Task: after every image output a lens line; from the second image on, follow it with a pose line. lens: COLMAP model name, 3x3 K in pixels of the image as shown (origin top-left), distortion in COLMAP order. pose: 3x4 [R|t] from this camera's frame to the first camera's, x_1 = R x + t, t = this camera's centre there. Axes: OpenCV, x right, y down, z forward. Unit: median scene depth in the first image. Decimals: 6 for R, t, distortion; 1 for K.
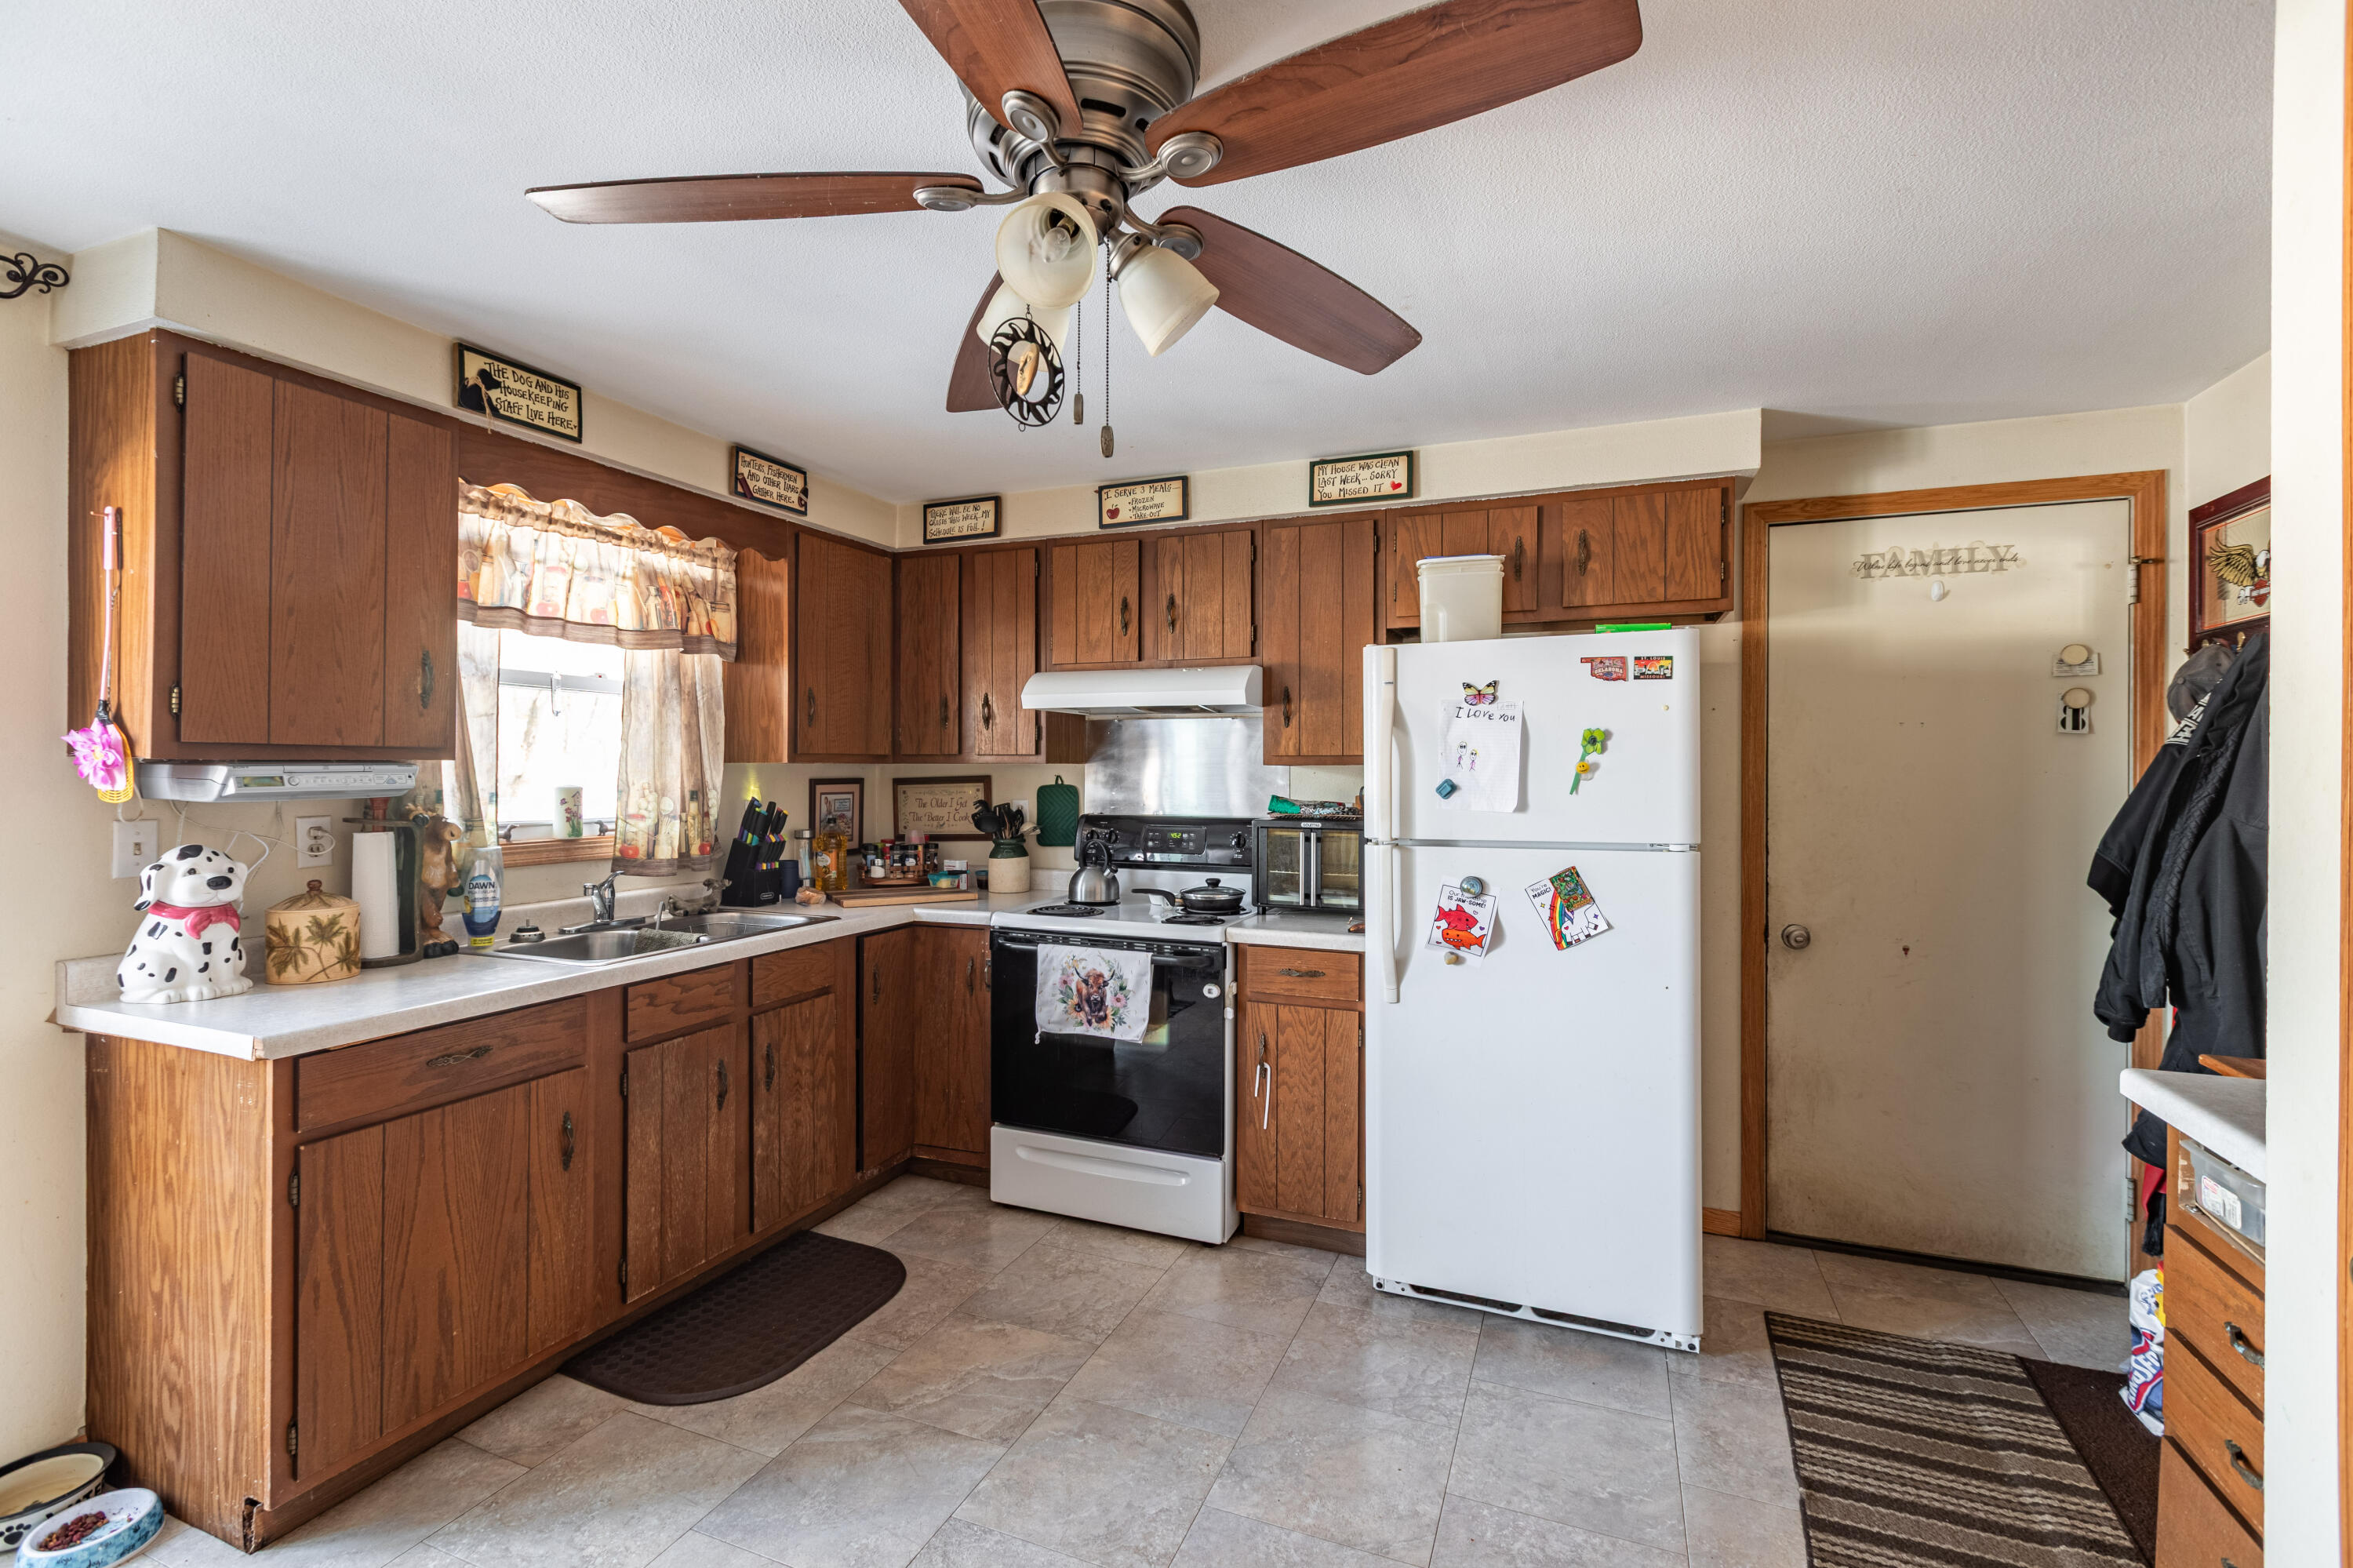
lens RADIAL K [[1049.3, 0, 1171.4], [0, 1049.3, 772.8], [0, 0, 1]] dist [0.003122, 0.000275]
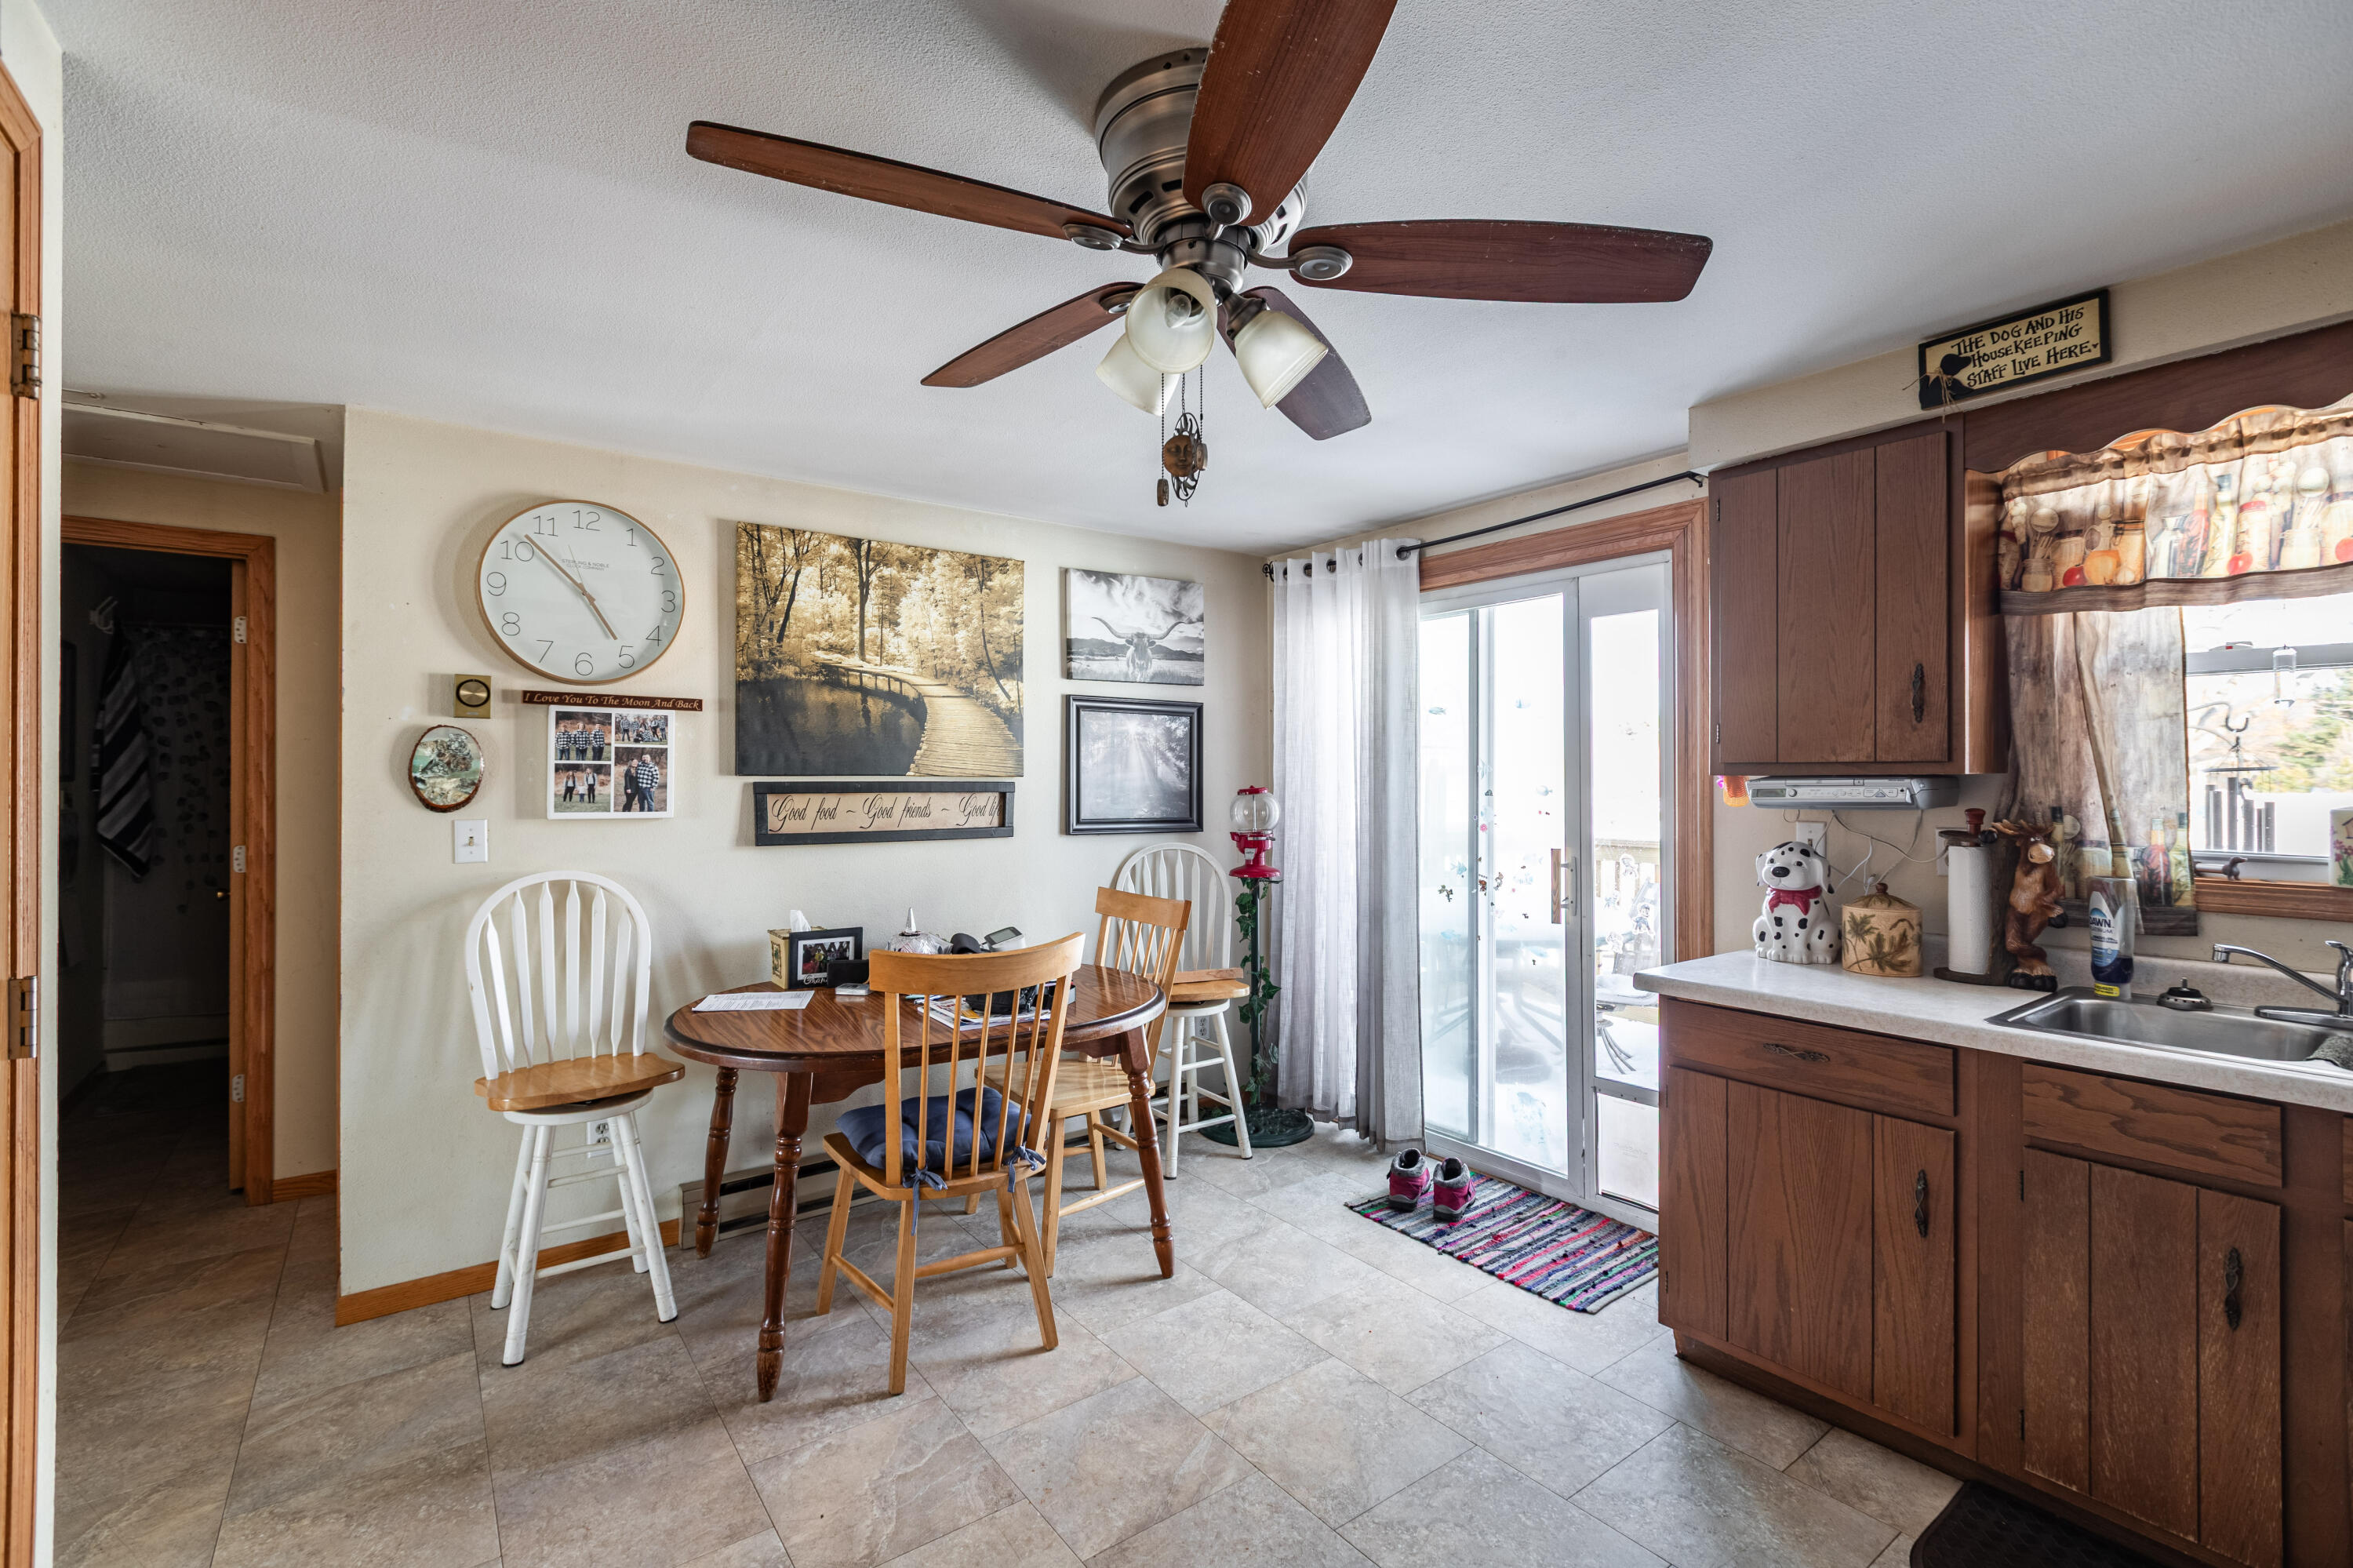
lens RADIAL K [[1049.3, 0, 1171.4], [0, 1049.3, 772.8], [0, 0, 1]] dist [0.003122, 0.000275]
pose [[-0.518906, -0.006032, -0.854810, 0.507591], [-0.002443, 0.999981, -0.005573, -0.006114], [0.854828, -0.000803, -0.518912, 0.909336]]
